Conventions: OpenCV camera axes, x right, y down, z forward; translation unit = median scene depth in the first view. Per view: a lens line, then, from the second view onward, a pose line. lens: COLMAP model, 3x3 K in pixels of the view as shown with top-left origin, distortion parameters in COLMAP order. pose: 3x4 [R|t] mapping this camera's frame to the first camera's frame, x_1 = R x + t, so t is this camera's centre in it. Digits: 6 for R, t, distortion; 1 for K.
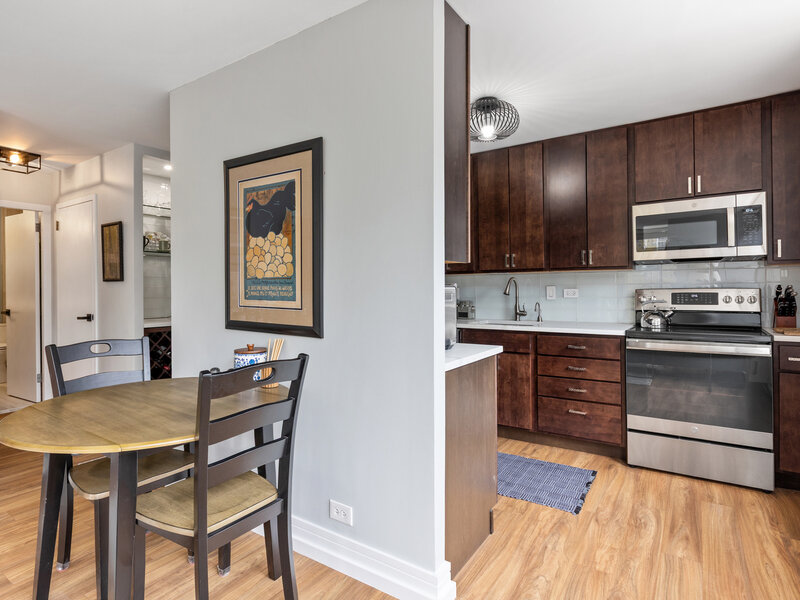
lens RADIAL K [[449.9, 0, 391.9], [0, 449.9, 287.3], [0, 0, 1]] dist [-0.001113, 0.000224]
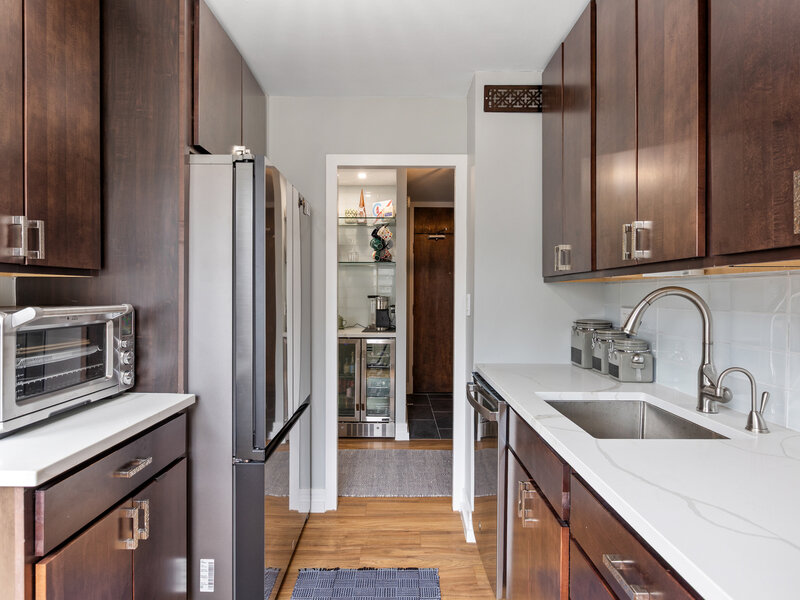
lens RADIAL K [[449.9, 0, 402.4], [0, 449.9, 298.2], [0, 0, 1]] dist [-0.001113, 0.000224]
pose [[0.550844, 0.016804, -0.834439, 0.541120], [-0.003812, 0.999838, 0.017618, -0.022627], [0.834600, -0.006524, 0.550818, 0.760288]]
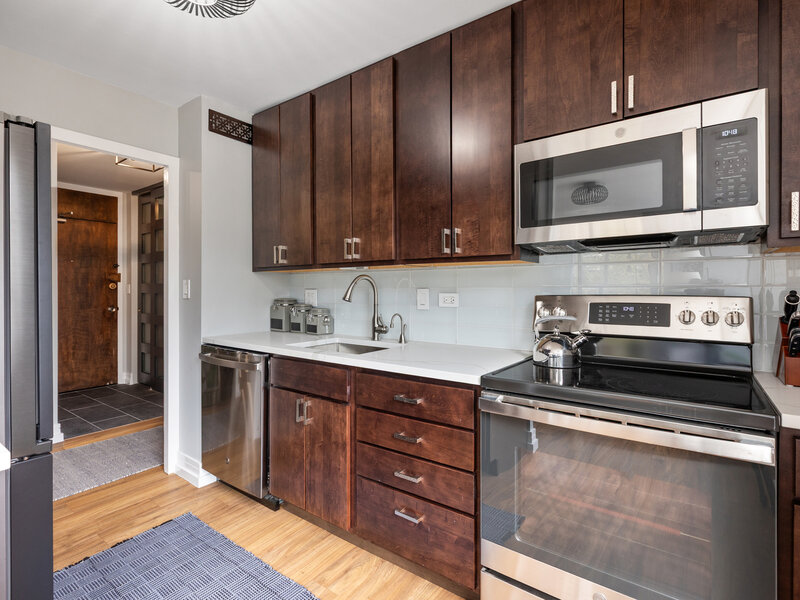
lens RADIAL K [[401.8, 0, 398.5], [0, 401.8, 290.9], [0, 0, 1]] dist [-0.003230, 0.000714]
pose [[0.999075, 0.007735, -0.042307, 0.416919], [-0.007333, 0.999927, 0.009651, -0.005704], [0.042379, -0.009332, 0.999058, 0.502782]]
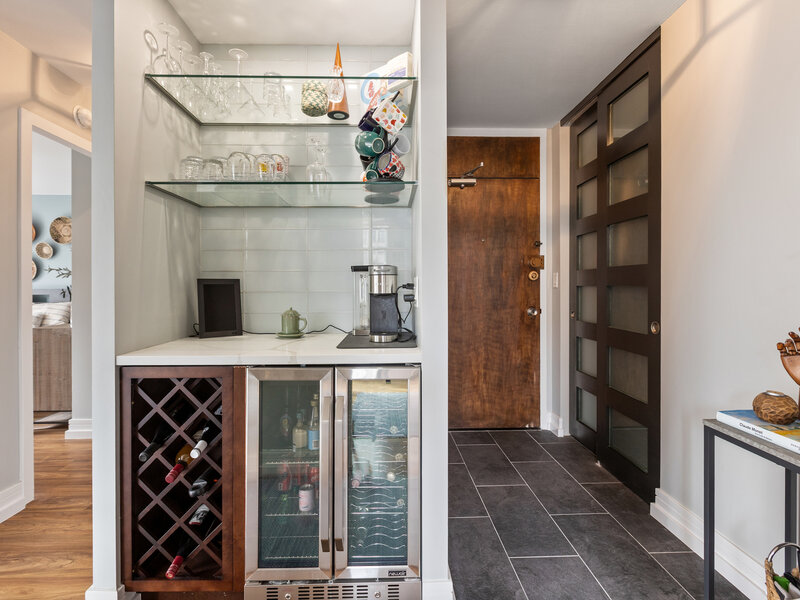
lens RADIAL K [[401.8, 0, 398.7], [0, 401.8, 289.3], [0, 0, 1]] dist [-0.003230, 0.000714]
pose [[0.572969, 0.007390, -0.819544, -0.095912], [0.004682, 0.999914, 0.012291, 0.017207], [0.819564, -0.010880, 0.572885, 1.121995]]
